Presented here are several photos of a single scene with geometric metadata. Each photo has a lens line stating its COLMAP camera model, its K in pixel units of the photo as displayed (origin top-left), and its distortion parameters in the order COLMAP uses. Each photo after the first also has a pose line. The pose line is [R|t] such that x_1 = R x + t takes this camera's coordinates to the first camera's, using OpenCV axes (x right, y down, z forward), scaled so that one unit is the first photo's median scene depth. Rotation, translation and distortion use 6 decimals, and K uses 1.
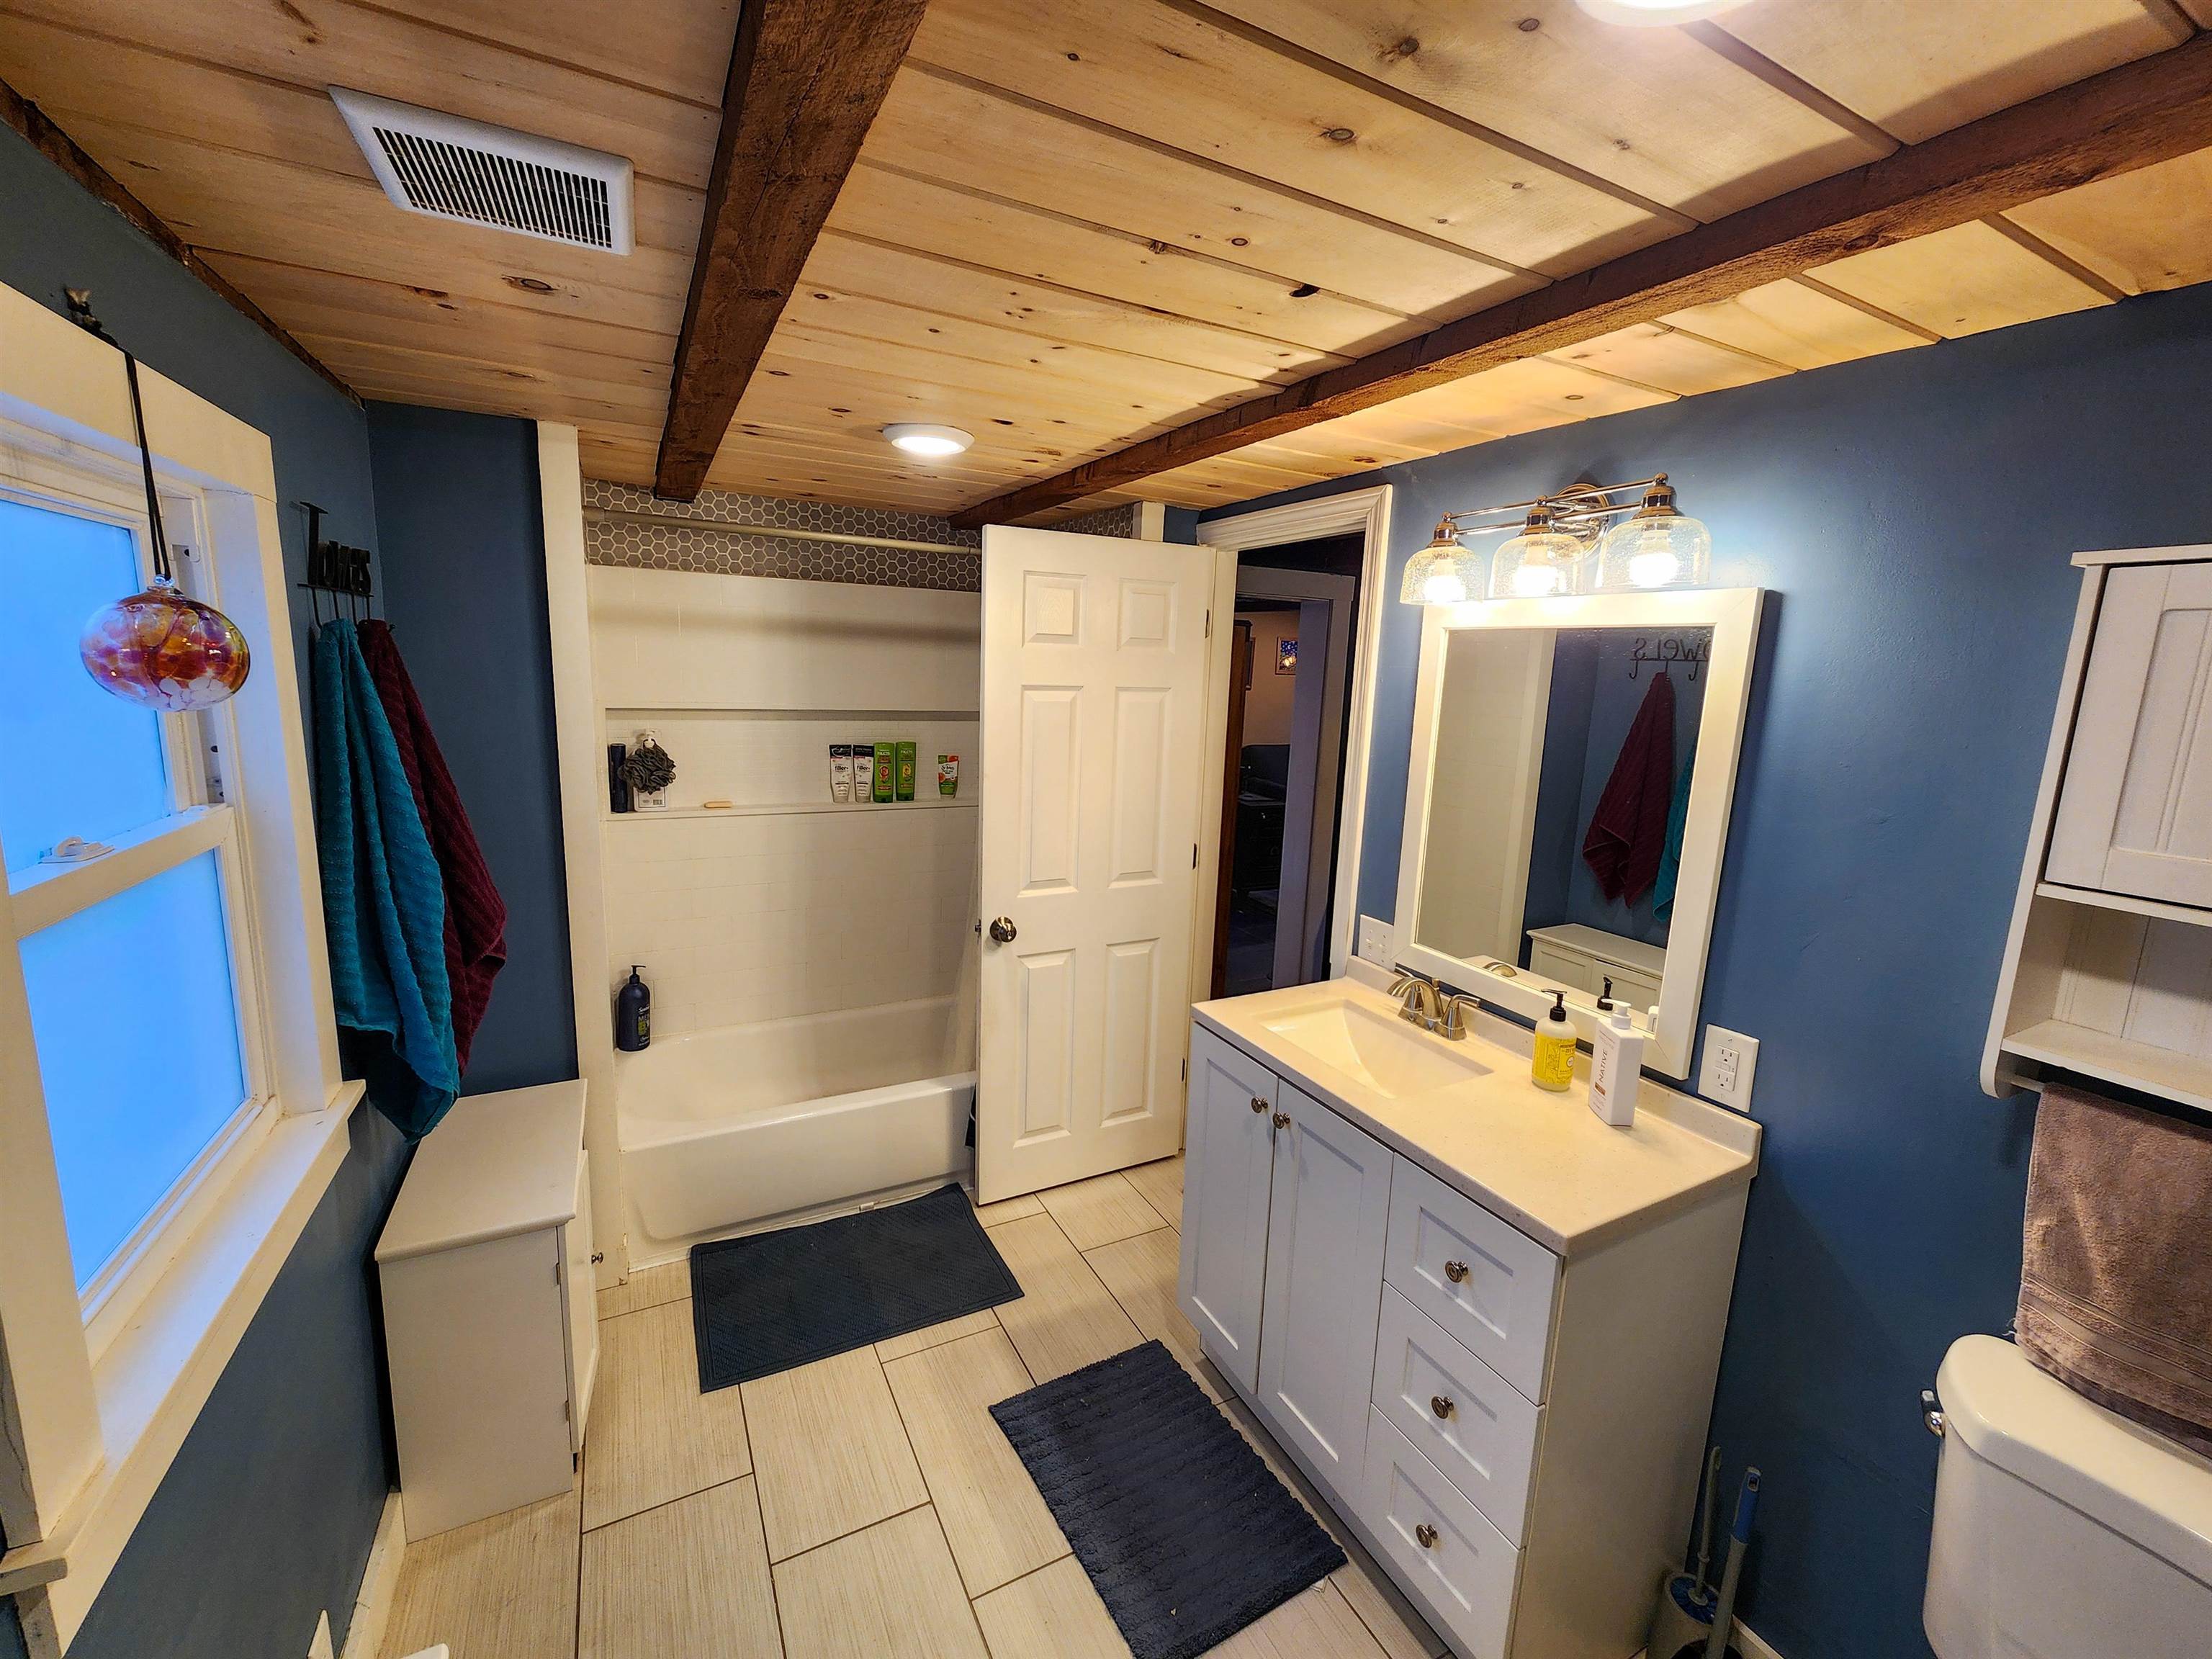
lens RADIAL K [[903.7, 0, 1101.6], [0, 903.7, 817.5], [0, 0, 1]] dist [-0.001162, -0.000151]
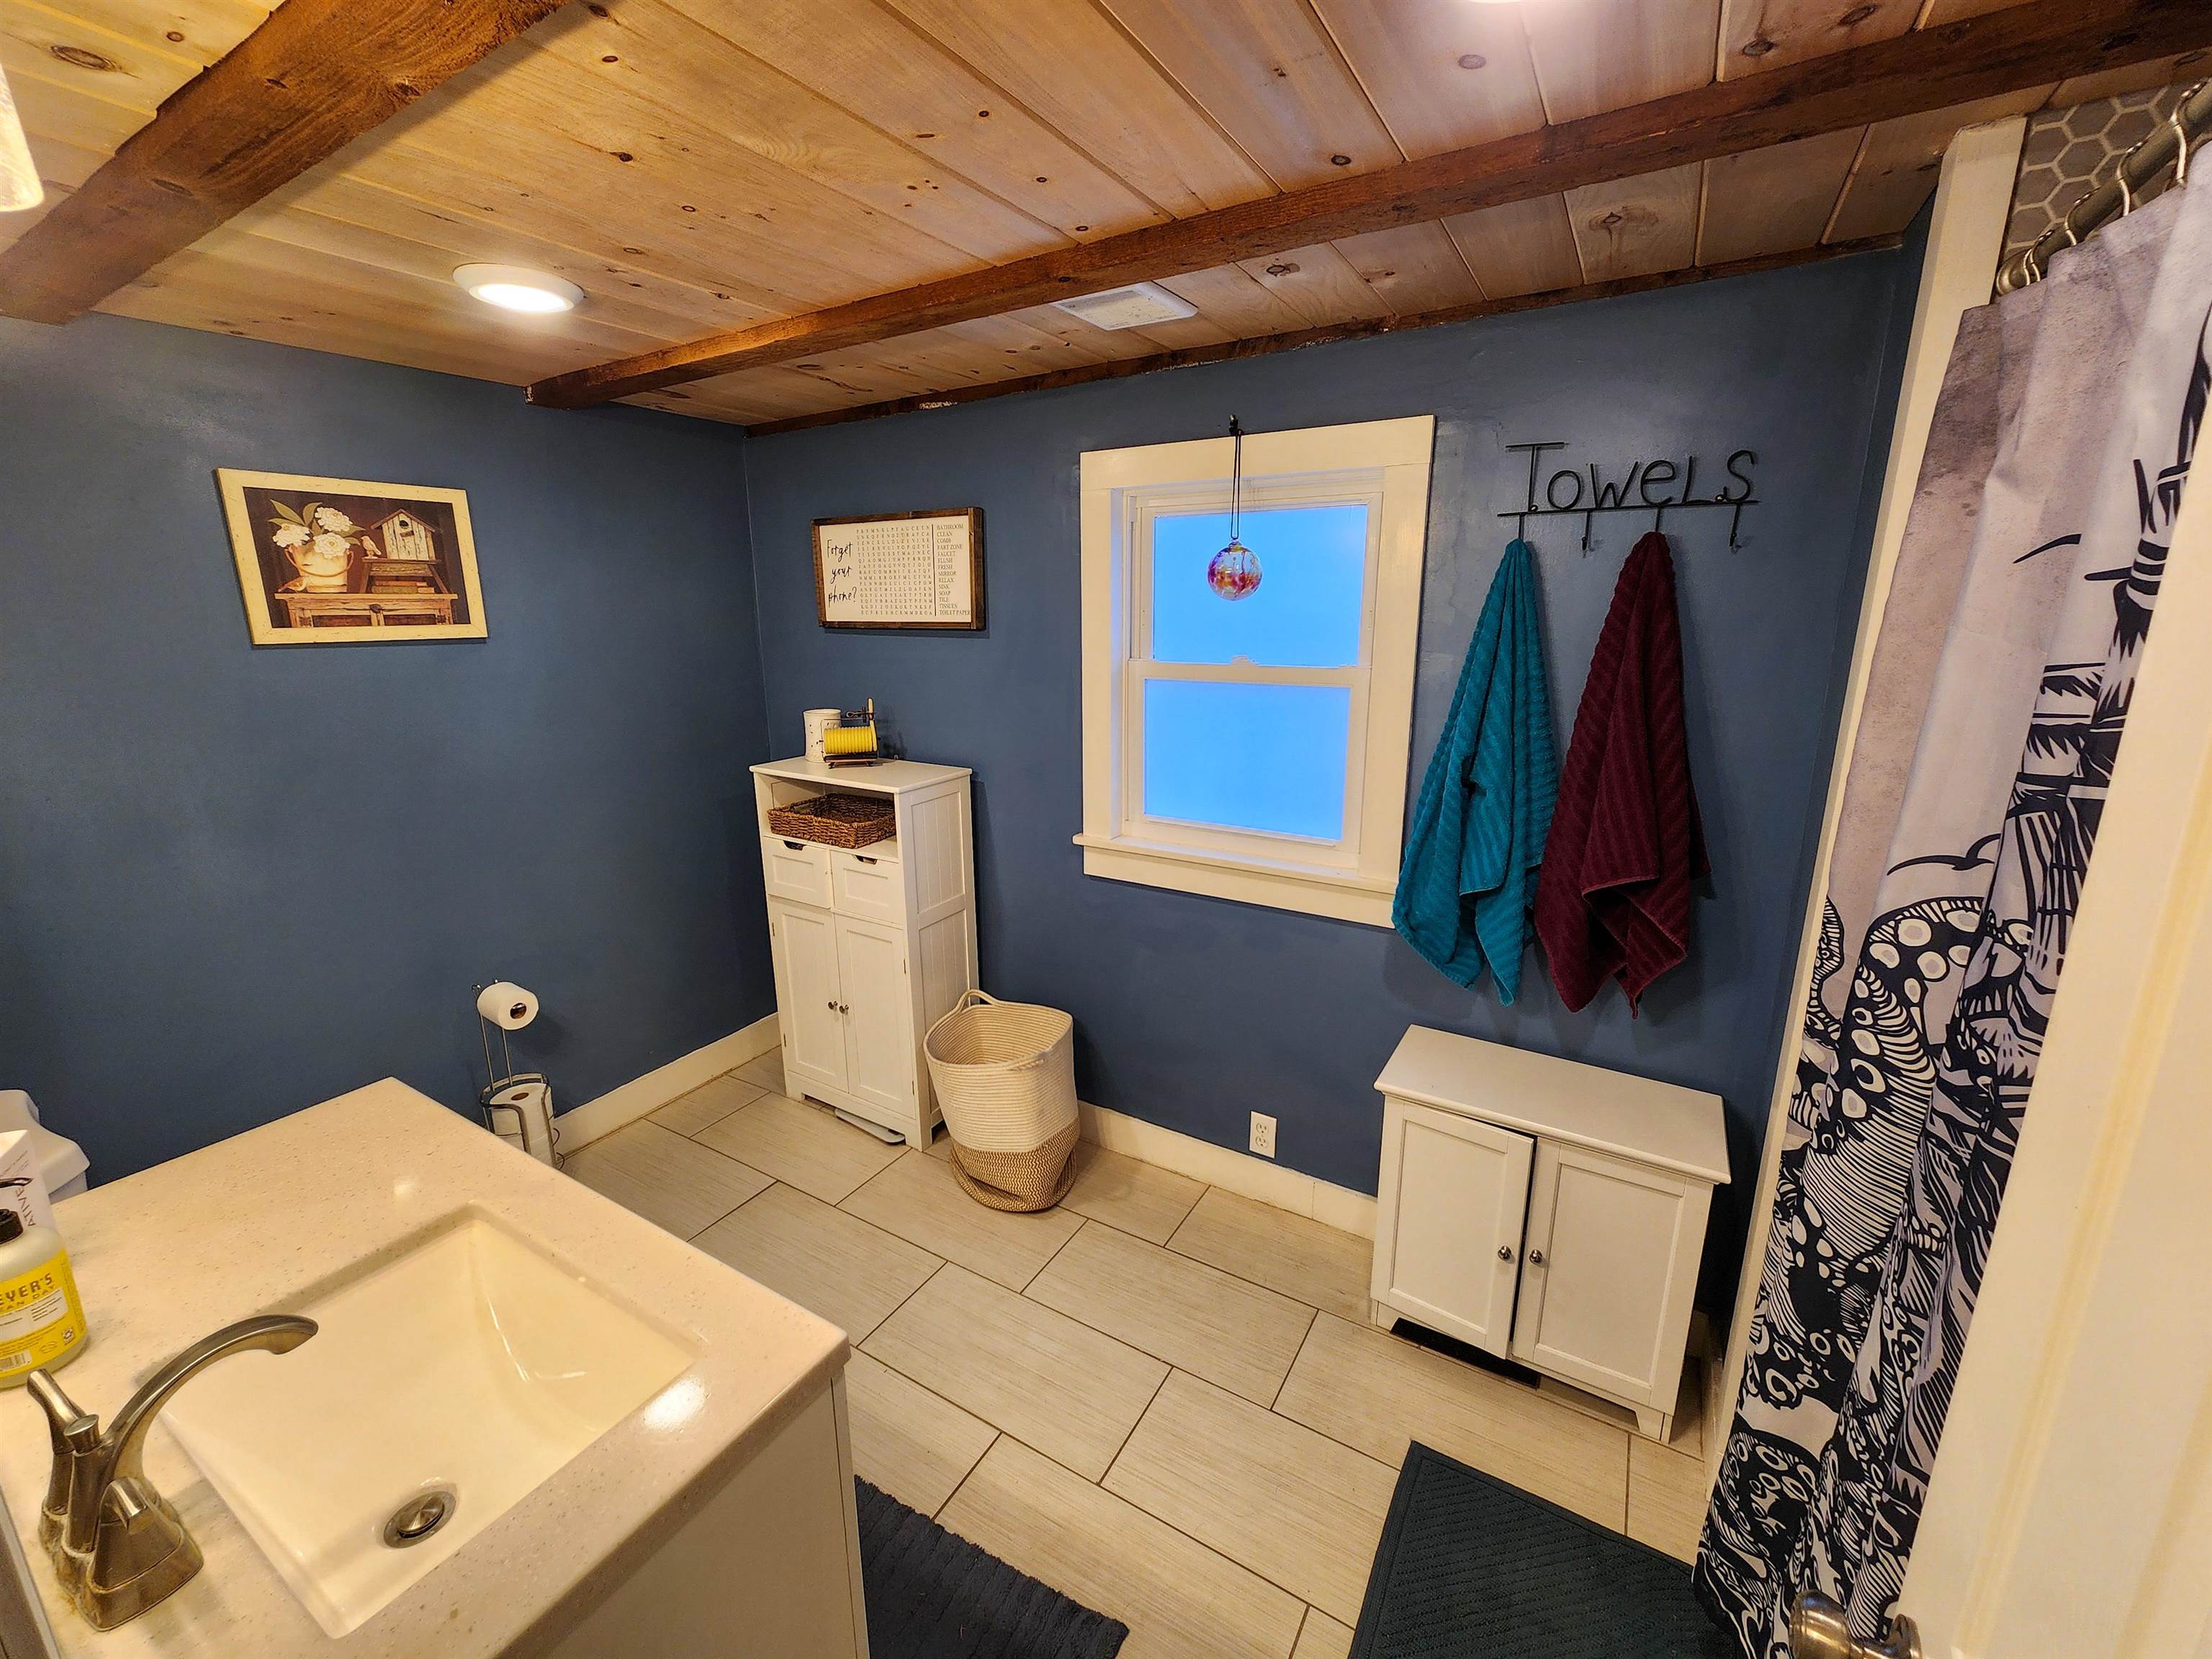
lens RADIAL K [[903.7, 0, 1109.8], [0, 903.7, 823.9], [0, 0, 1]] dist [-0.001162, -0.000151]
pose [[-0.858509, 0.094050, -0.504099, 0.209720], [-0.112880, 0.924265, 0.364682, -0.210311], [0.500220, 0.369986, -0.782873, 1.521928]]
